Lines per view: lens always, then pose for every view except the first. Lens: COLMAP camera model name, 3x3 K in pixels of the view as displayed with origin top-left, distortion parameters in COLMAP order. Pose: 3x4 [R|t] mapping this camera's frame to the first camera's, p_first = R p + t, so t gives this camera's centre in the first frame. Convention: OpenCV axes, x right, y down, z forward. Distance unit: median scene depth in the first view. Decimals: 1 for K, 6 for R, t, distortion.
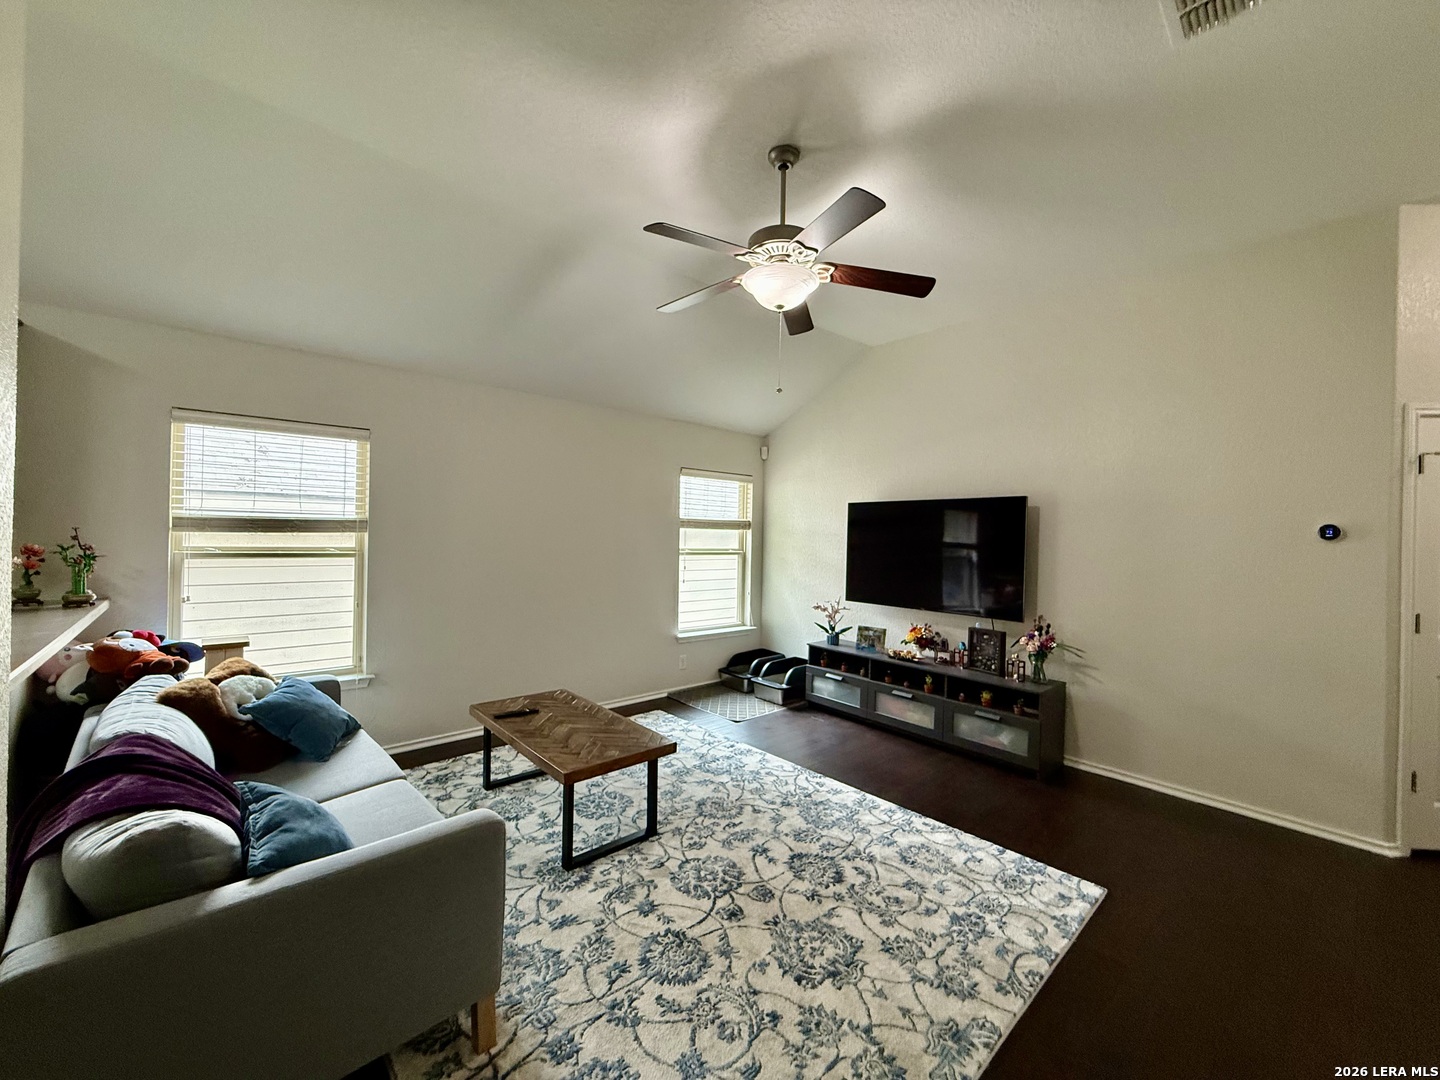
lens RADIAL K [[572.9, 0, 719.1], [0, 572.9, 538.6], [0, 0, 1]] dist [0.000249, 0.000027]
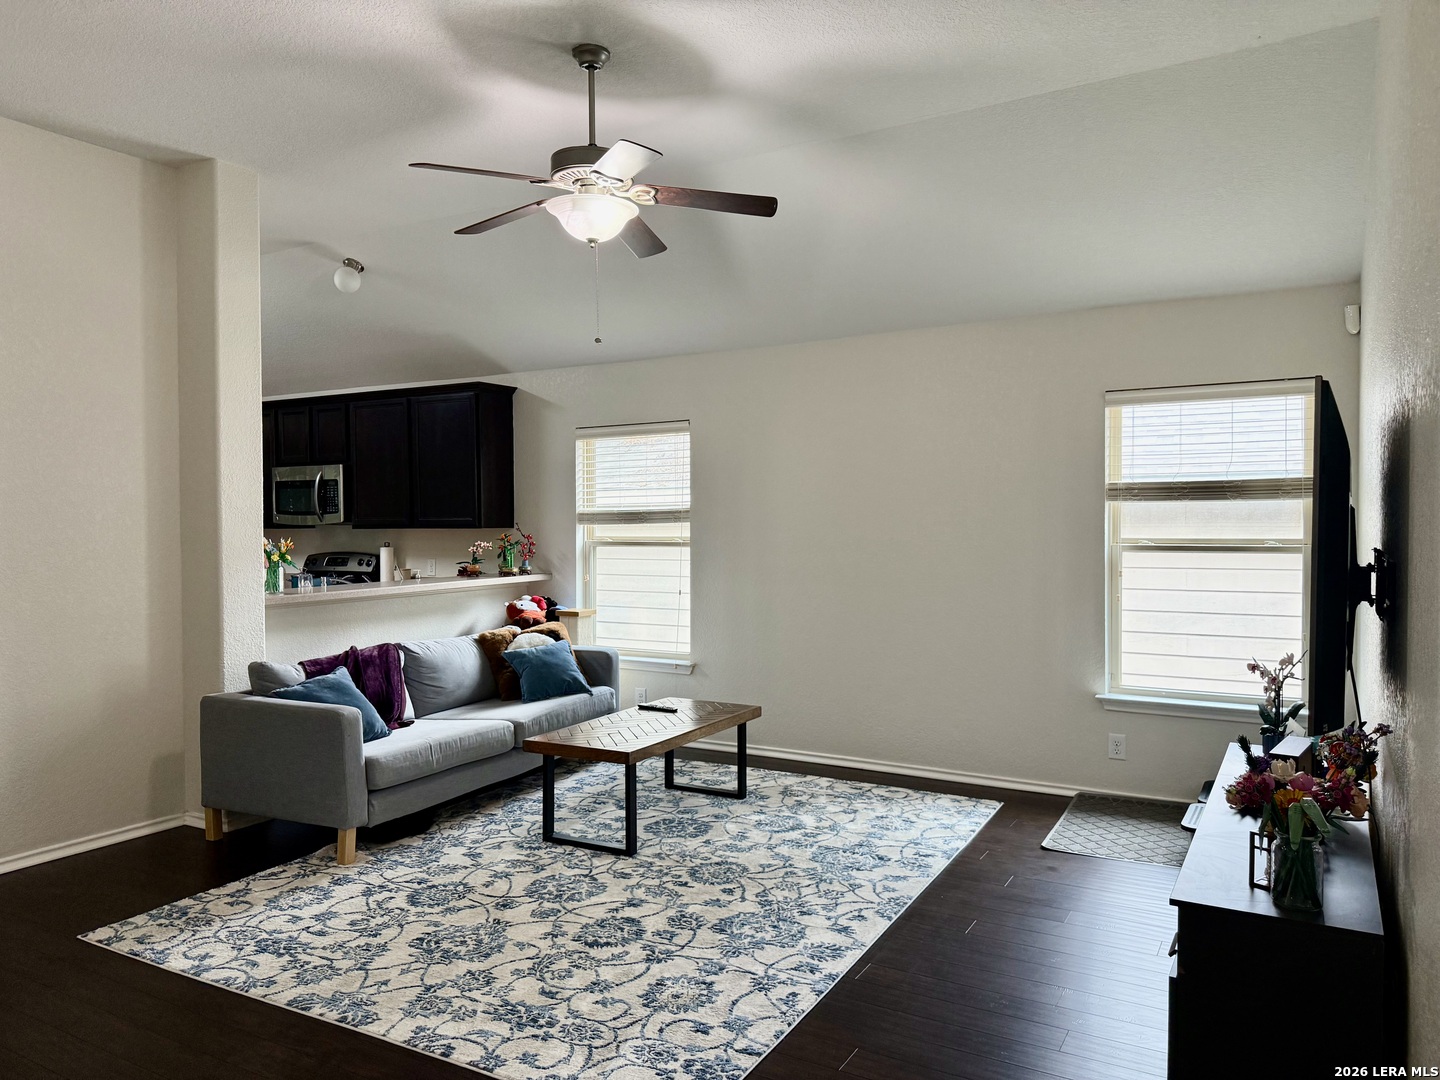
lens RADIAL K [[1010.6, 0, 718.6], [0, 1010.6, 542.9], [0, 0, 1]] dist [0.106044, -0.191837]
pose [[0.318270, -0.001873, -0.947998, 1.497084], [0.008671, 0.999962, 0.000936, 0.034800], [0.947961, -0.008518, 0.318274, 0.665487]]
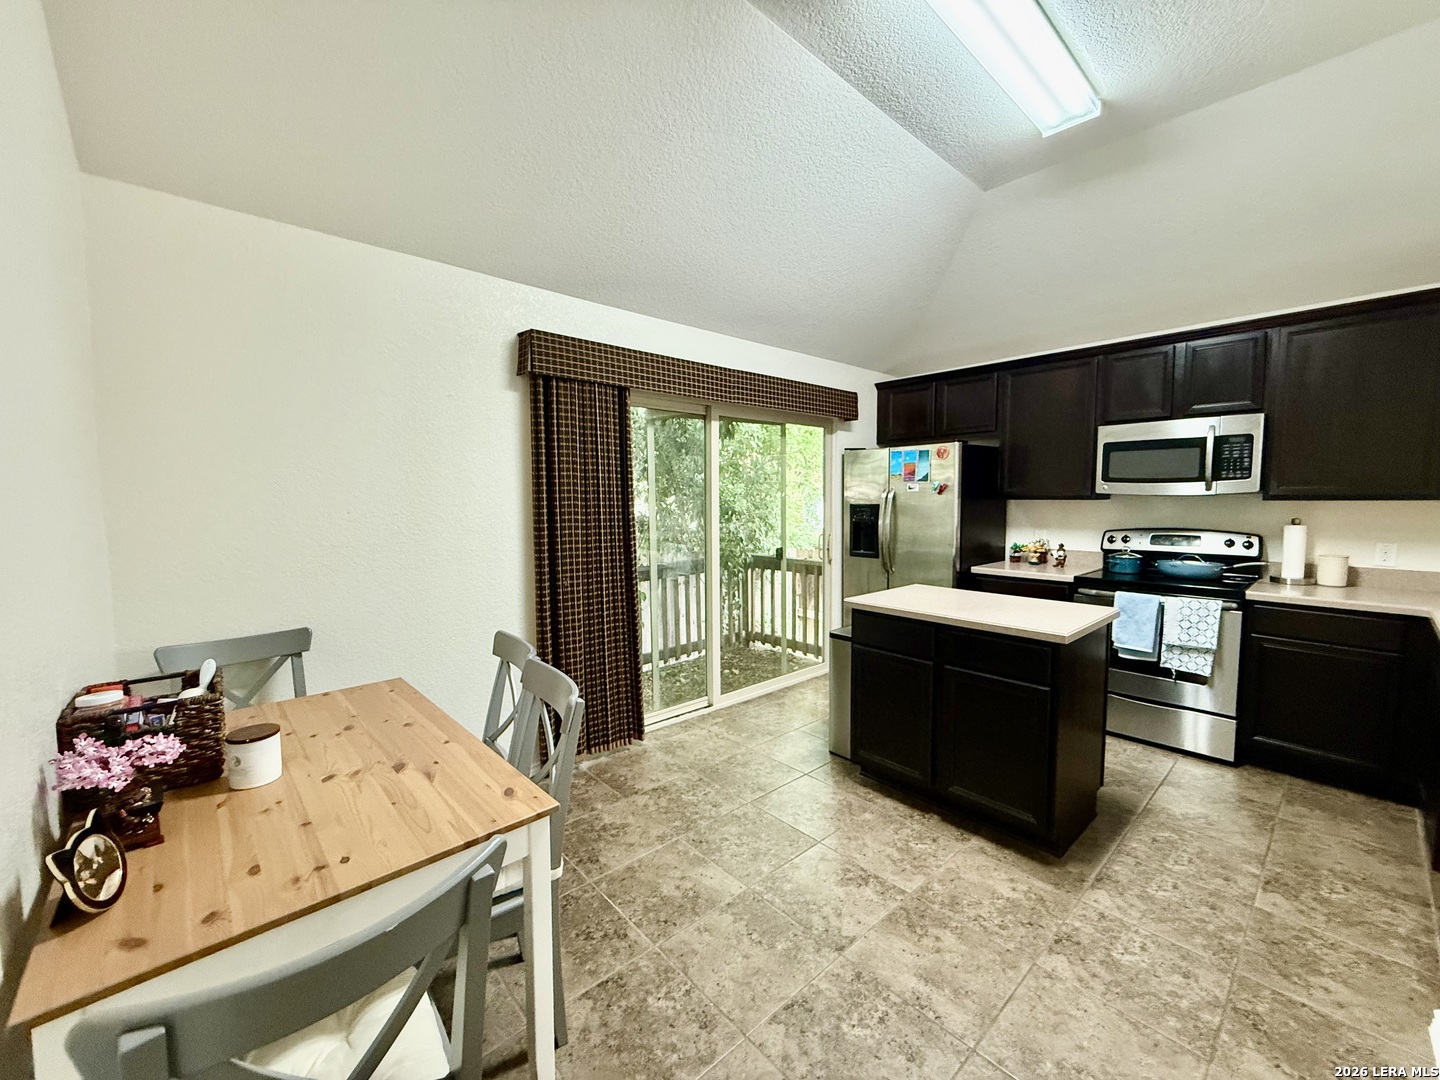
lens RADIAL K [[574.9, 0, 718.4], [0, 574.9, 539.4], [0, 0, 1]] dist [0.000060, -0.000063]
pose [[0.007353, 0.053124, -0.998561, -0.342338], [0.003291, 0.998581, 0.053149, 0.003335], [0.999968, -0.003677, 0.007168, -0.554437]]
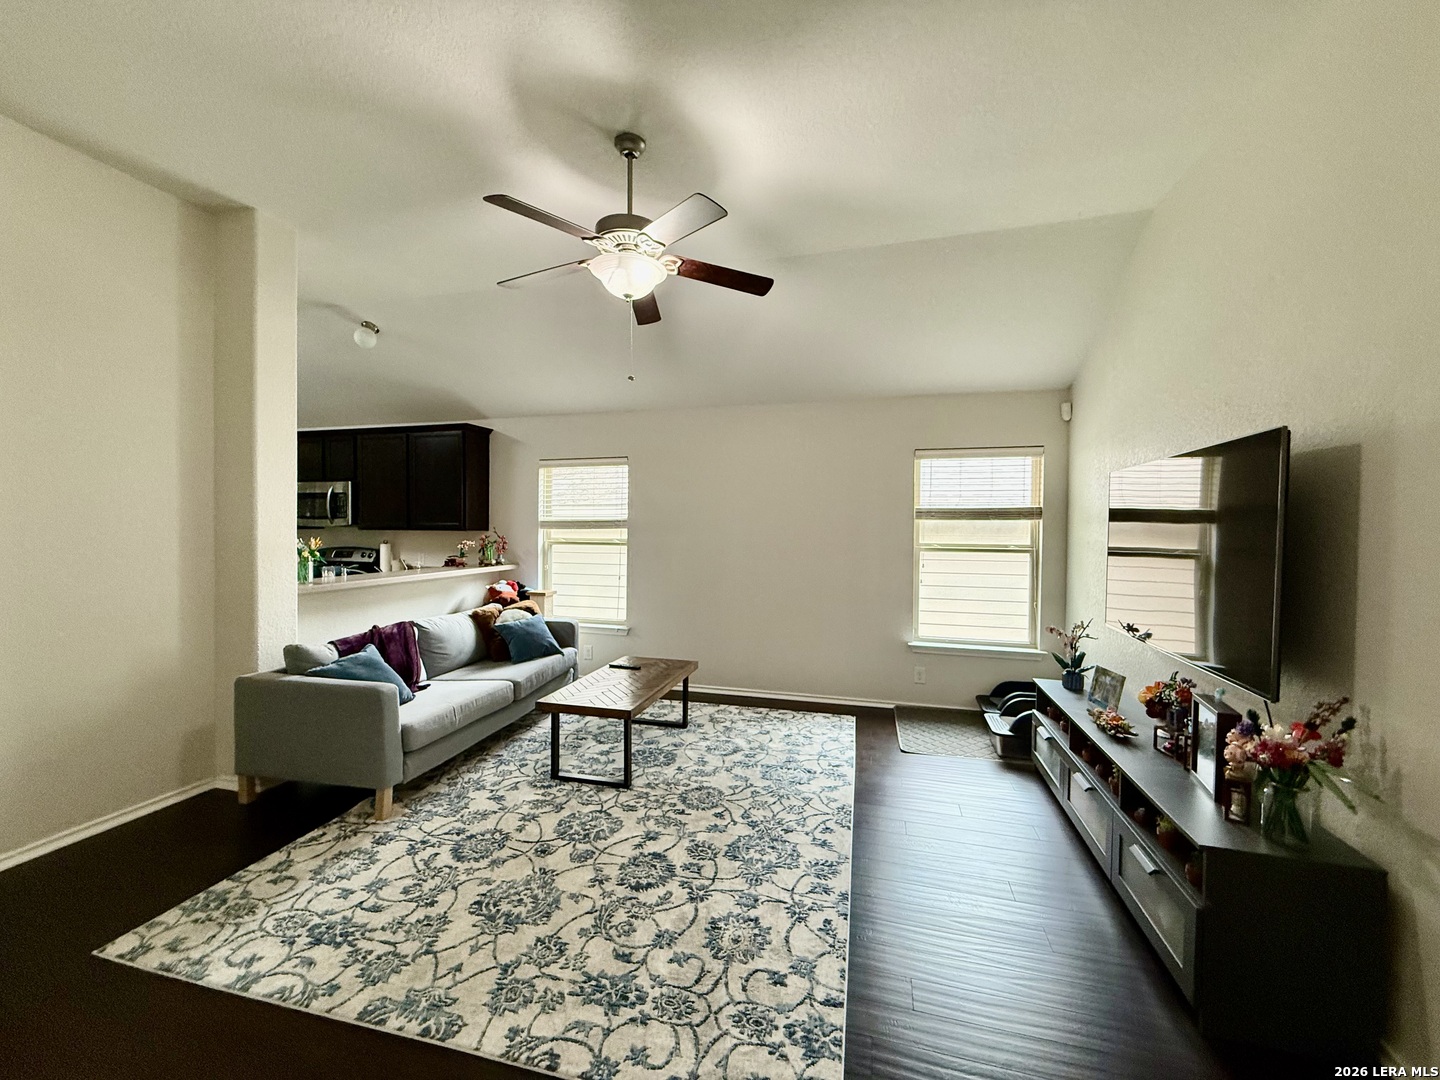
lens RADIAL K [[572.9, 0, 719.1], [0, 572.9, 538.6], [0, 0, 1]] dist [0.000249, 0.000027]
pose [[0.550624, -0.001383, -0.834752, 0.988087], [-0.000520, 0.999998, -0.001999, 0.023997], [0.834753, 0.001535, 0.550622, 0.551027]]
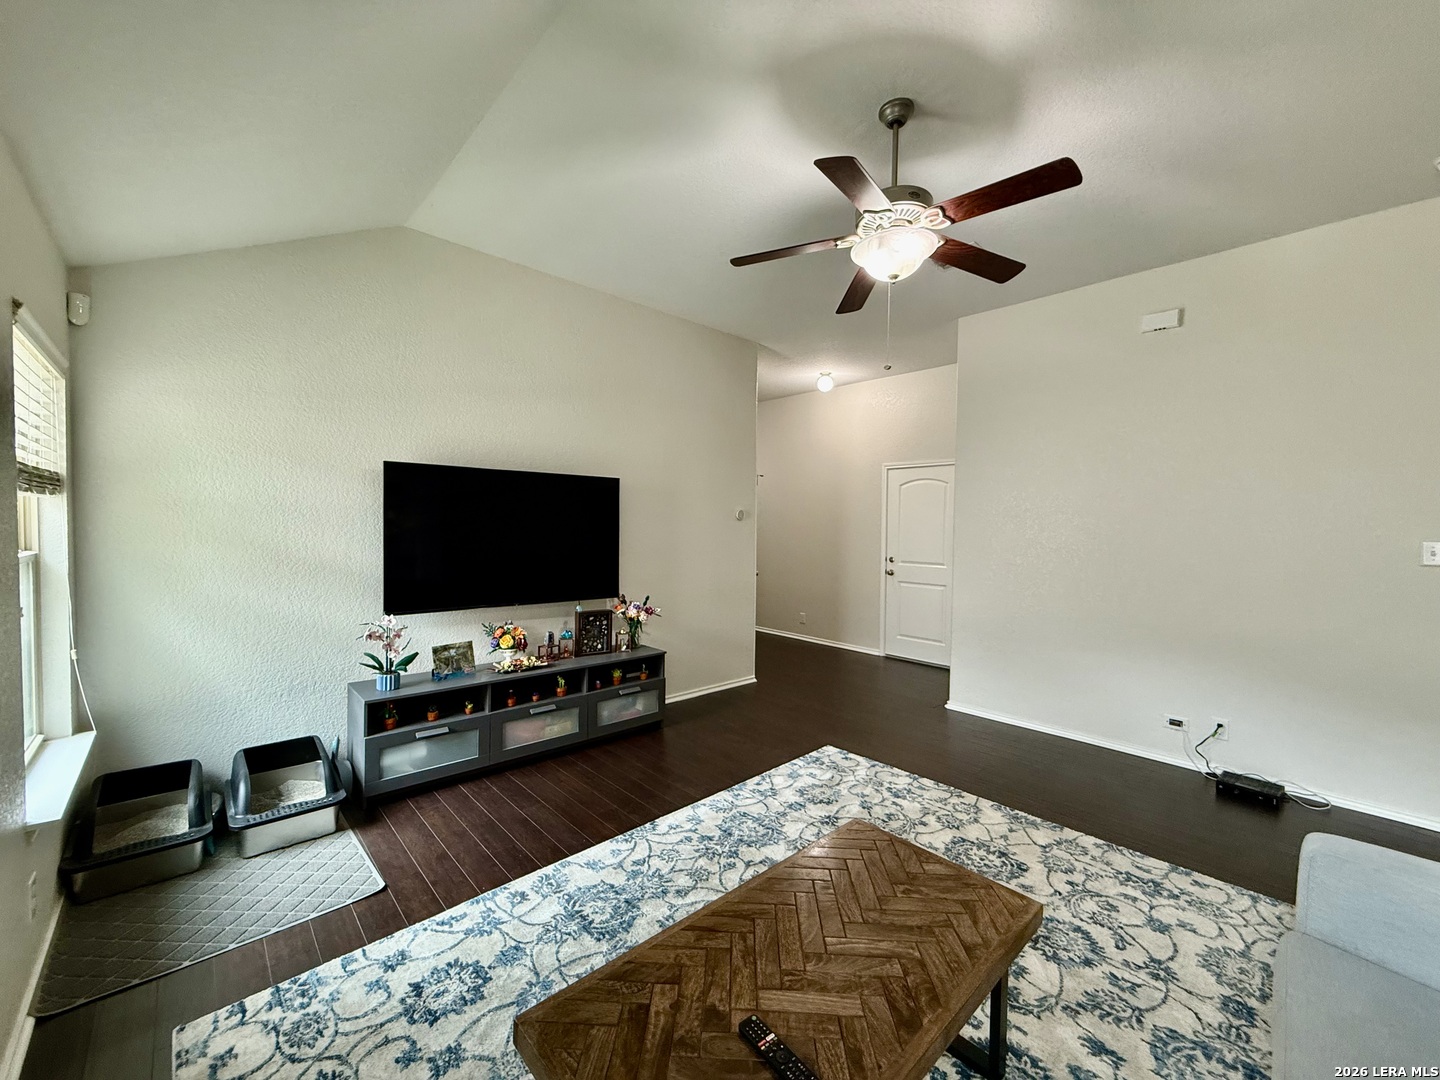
lens RADIAL K [[572.9, 0, 719.1], [0, 572.9, 538.6], [0, 0, 1]] dist [0.000249, 0.000027]
pose [[-0.025259, -0.046971, 0.998577, -0.791100], [-0.012742, 0.998830, 0.046661, -0.021872], [-0.999600, -0.011546, -0.025827, 1.240128]]
